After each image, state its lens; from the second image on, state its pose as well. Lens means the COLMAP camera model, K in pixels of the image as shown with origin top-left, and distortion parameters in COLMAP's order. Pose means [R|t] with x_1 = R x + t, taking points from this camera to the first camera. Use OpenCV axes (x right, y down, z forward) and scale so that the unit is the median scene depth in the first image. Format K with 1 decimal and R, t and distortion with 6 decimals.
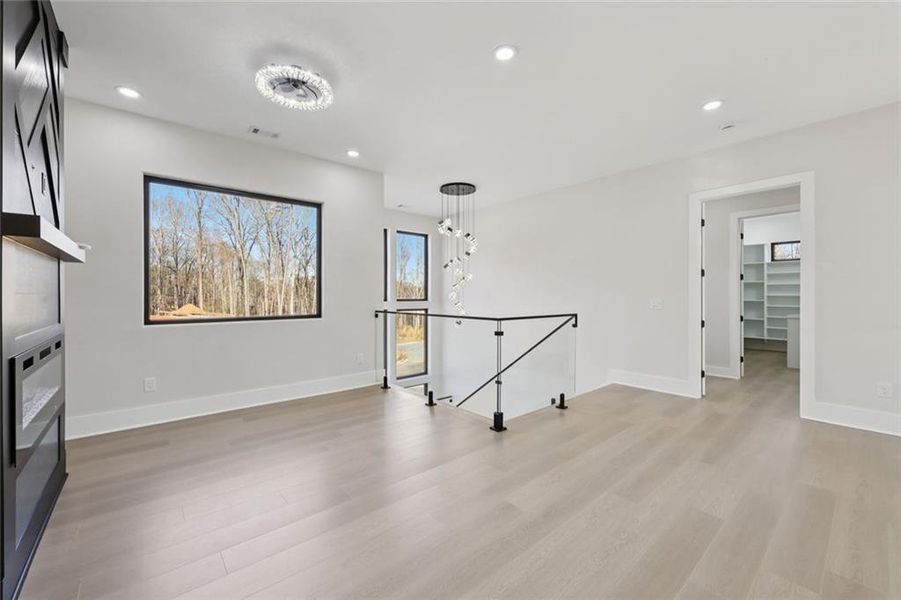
lens RADIAL K [[357.9, 0, 450.5], [0, 357.9, 300.0], [0, 0, 1]] dist [-0.018311, 0.000003]
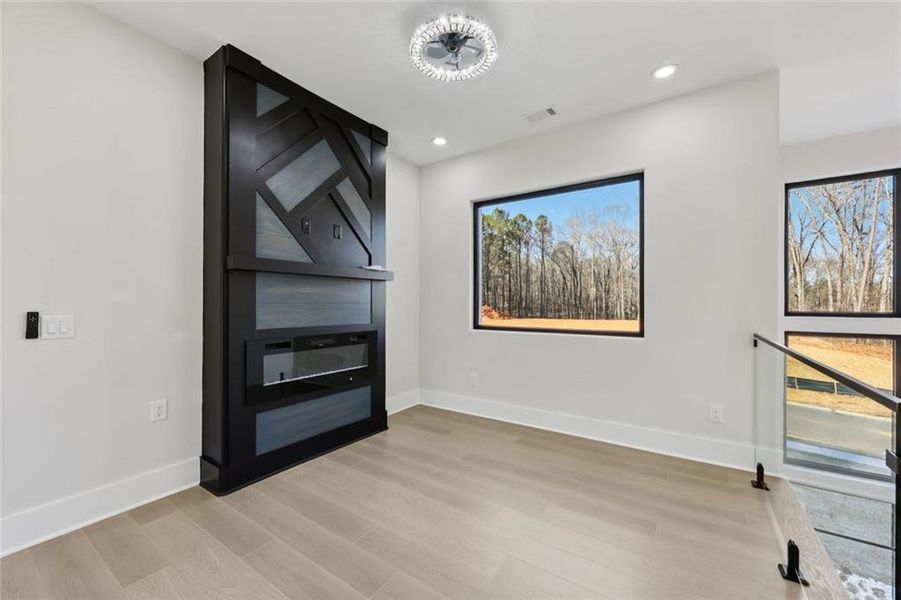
lens RADIAL K [[359.2, 0, 449.5], [0, 359.2, 303.8], [0, 0, 1]] dist [0.001267, 0.000128]
pose [[0.263383, -0.001911, -0.964690, 0.247945], [-0.017916, 0.999816, -0.006872, -0.004102], [0.964525, 0.019093, 0.263300, 0.546091]]
